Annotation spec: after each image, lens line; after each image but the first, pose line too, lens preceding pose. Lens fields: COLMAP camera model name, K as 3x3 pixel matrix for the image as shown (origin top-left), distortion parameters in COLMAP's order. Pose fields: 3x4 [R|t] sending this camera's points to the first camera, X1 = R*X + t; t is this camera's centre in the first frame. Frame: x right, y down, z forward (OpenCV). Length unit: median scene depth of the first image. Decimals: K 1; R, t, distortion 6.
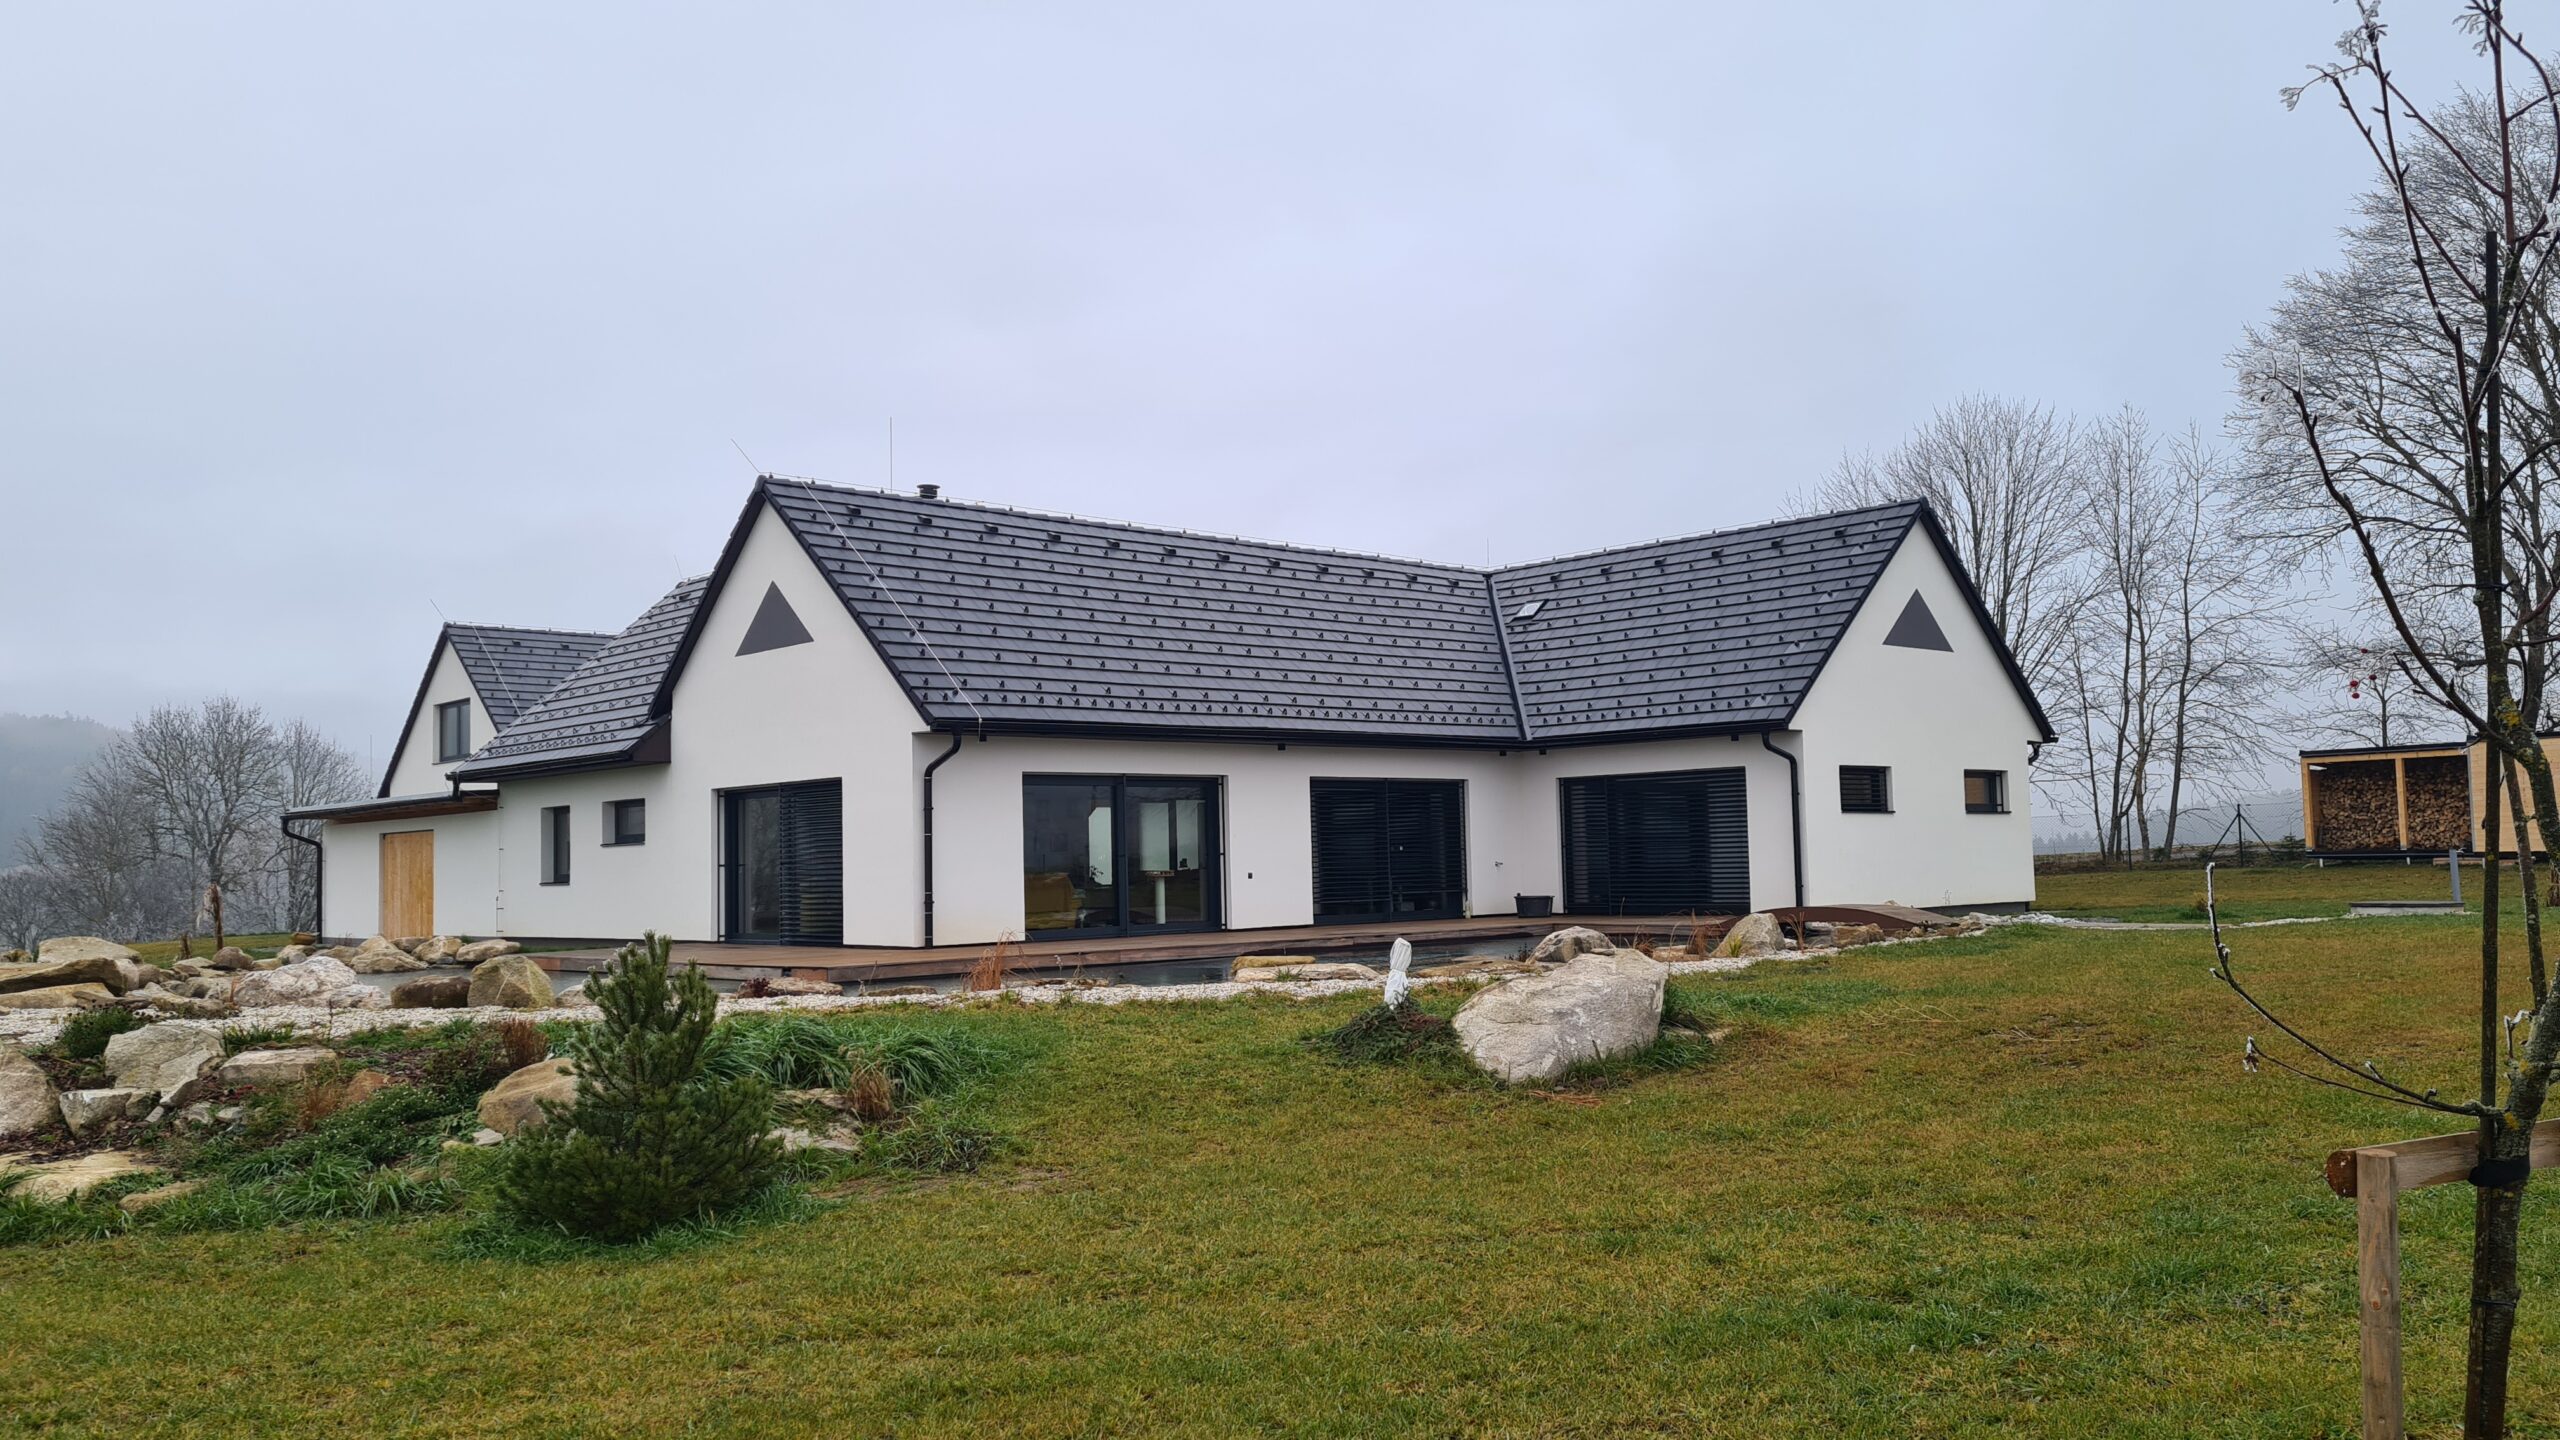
lens RADIAL K [[1970.3, 0, 1291.0], [0, 1970.3, 719.4], [0, 0, 1]] dist [-0.005346, -0.029321]
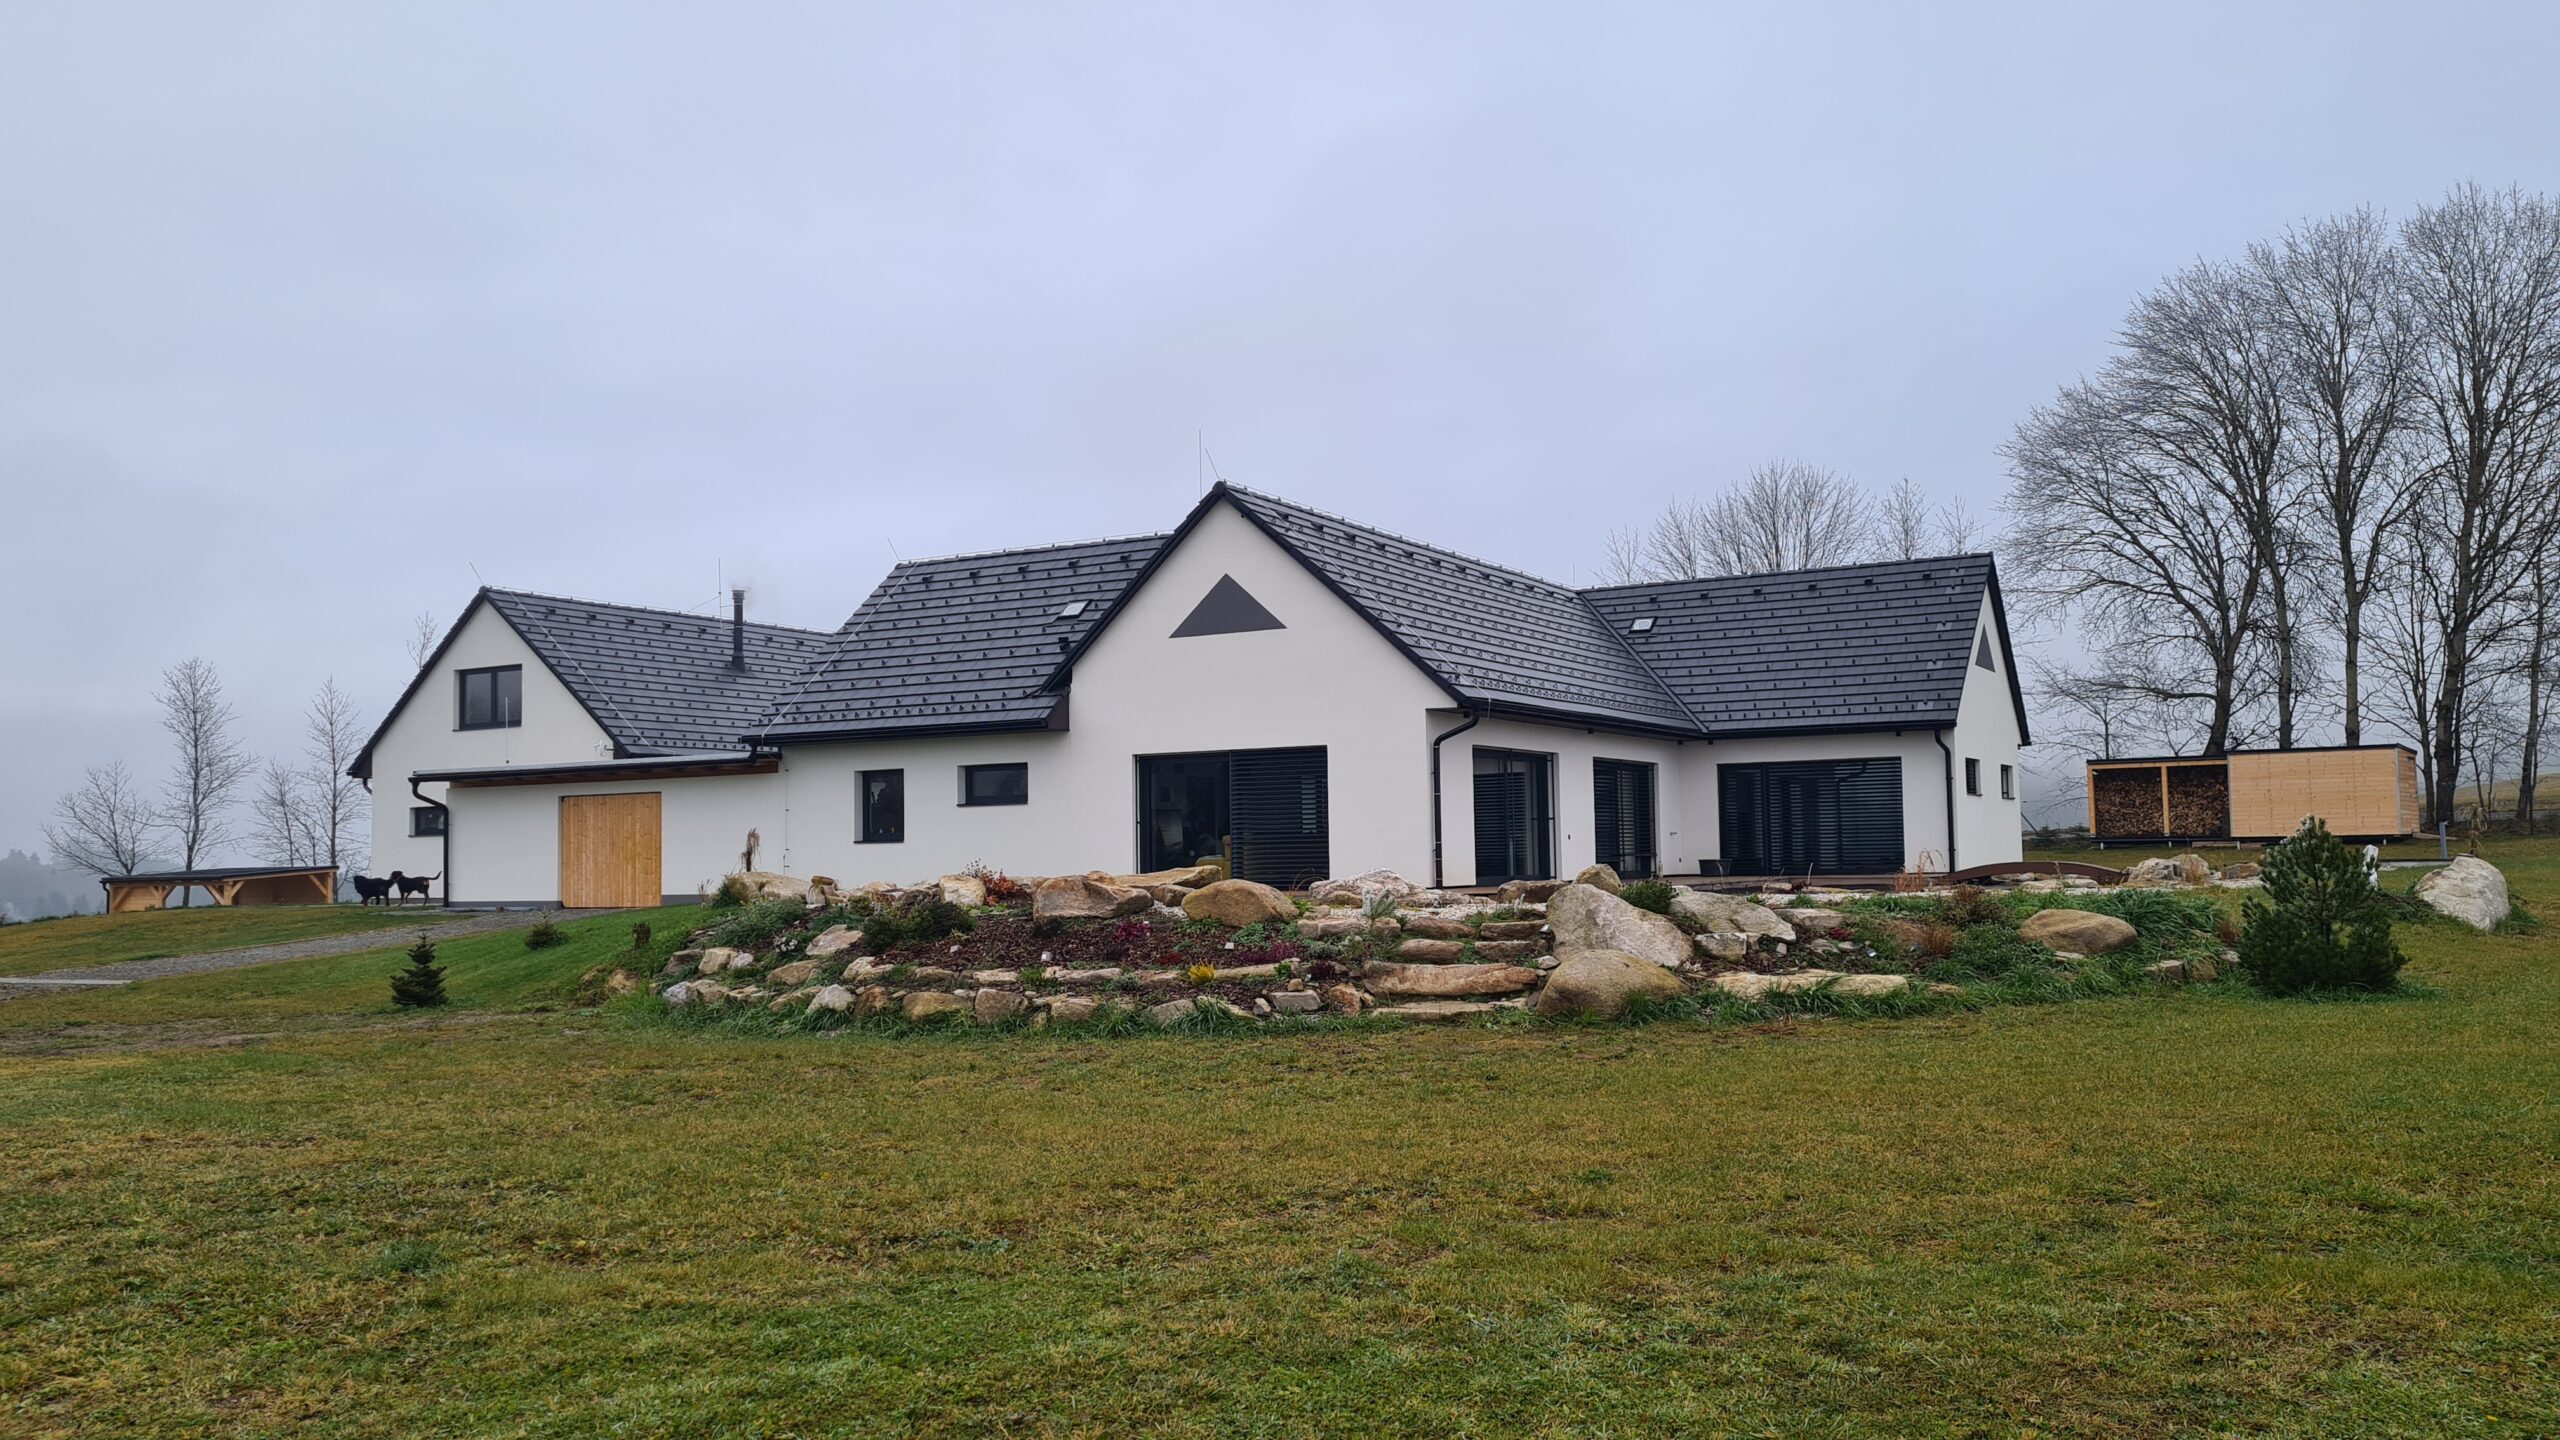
lens RADIAL K [[1970.3, 0, 1268.5], [0, 1970.3, 731.0], [0, 0, 1]] dist [-0.005346, -0.029321]
pose [[0.951798, 0.027613, 0.305481, -0.659995], [-0.028458, 0.999594, -0.001688, 0.025287], [-0.305403, -0.007087, 0.952197, -0.108168]]
